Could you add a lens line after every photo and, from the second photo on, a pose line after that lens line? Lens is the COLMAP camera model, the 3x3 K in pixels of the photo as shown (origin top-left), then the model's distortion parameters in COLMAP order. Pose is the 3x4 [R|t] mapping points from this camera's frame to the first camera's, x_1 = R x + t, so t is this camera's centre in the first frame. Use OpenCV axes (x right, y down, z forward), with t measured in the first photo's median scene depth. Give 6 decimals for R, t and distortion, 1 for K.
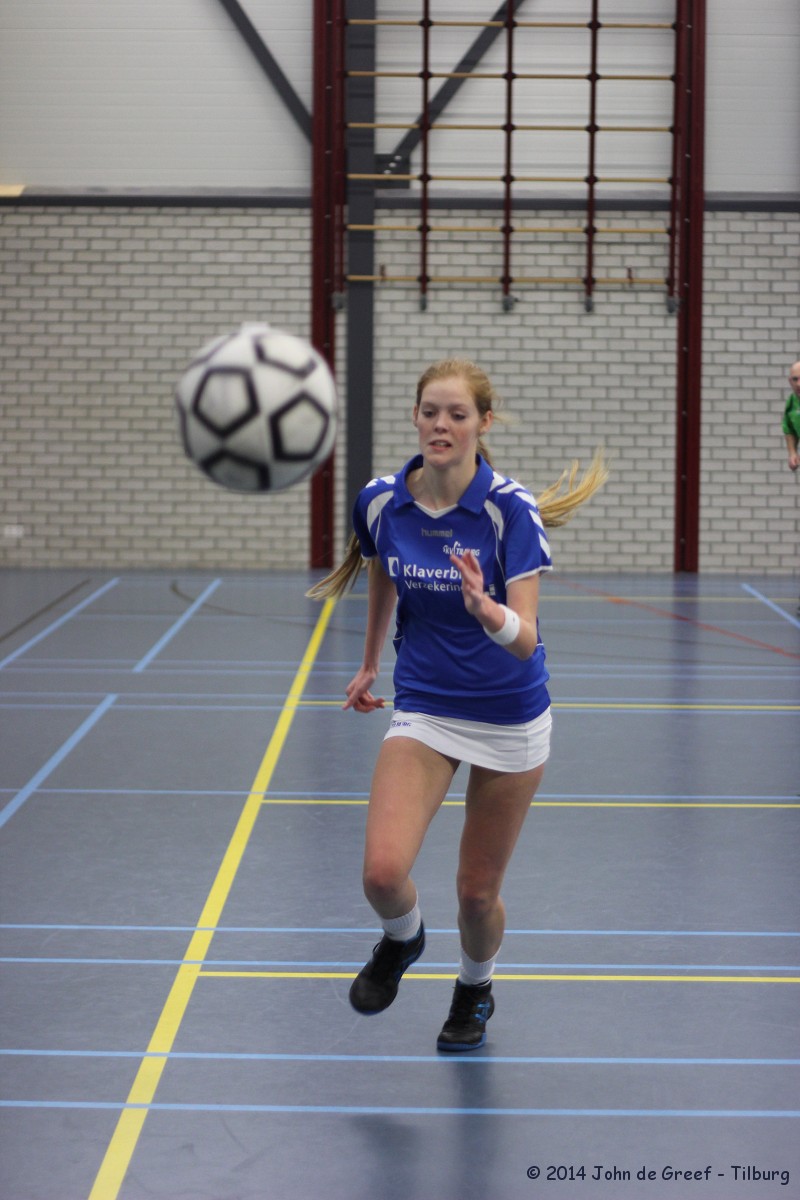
lens RADIAL K [[2868.2, 0, 375.2], [0, 2868.2, 657.7], [0, 0, 1]] dist [-0.095364, 0.000000]
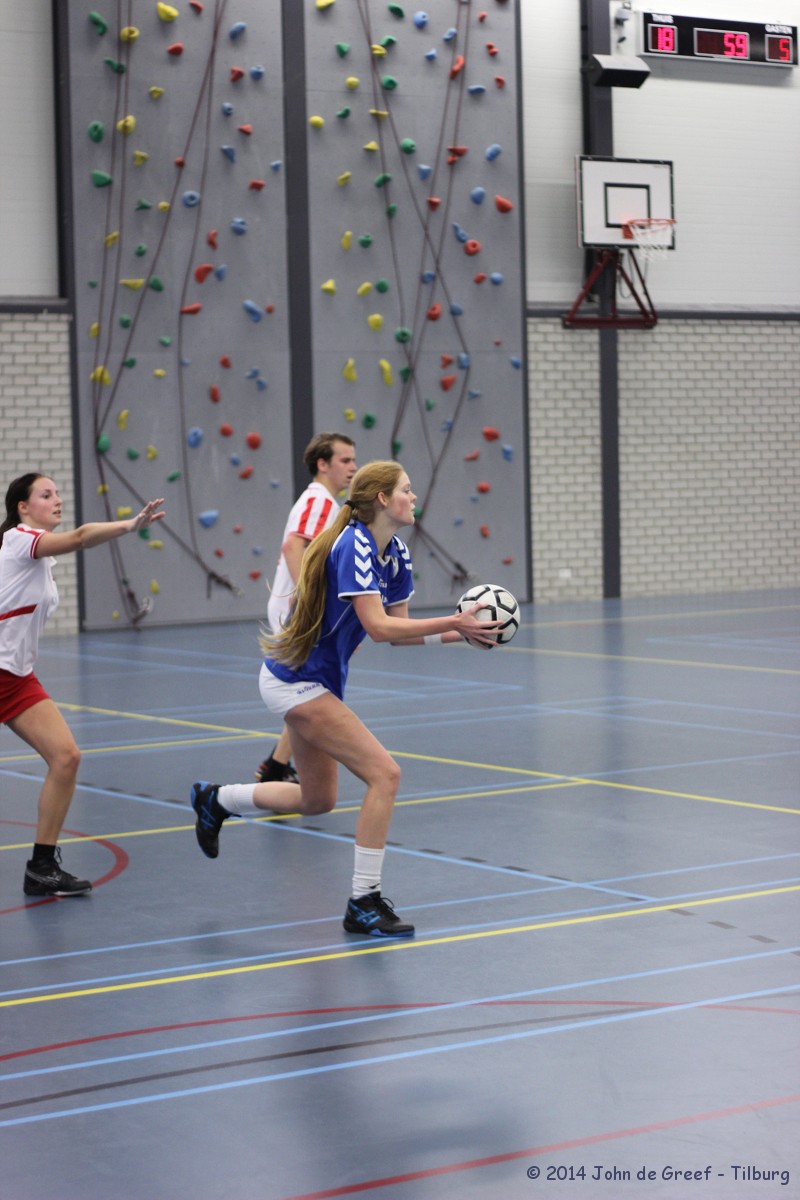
lens RADIAL K [[2868.2, 0, 469.6], [0, 2868.2, 630.5], [0, 0, 1]] dist [-0.095364, 0.000000]
pose [[0.814086, -0.065707, 0.577015, -0.319991], [0.089261, 0.995930, -0.012524, -0.002304], [-0.573843, 0.061700, 0.816638, -0.007063]]
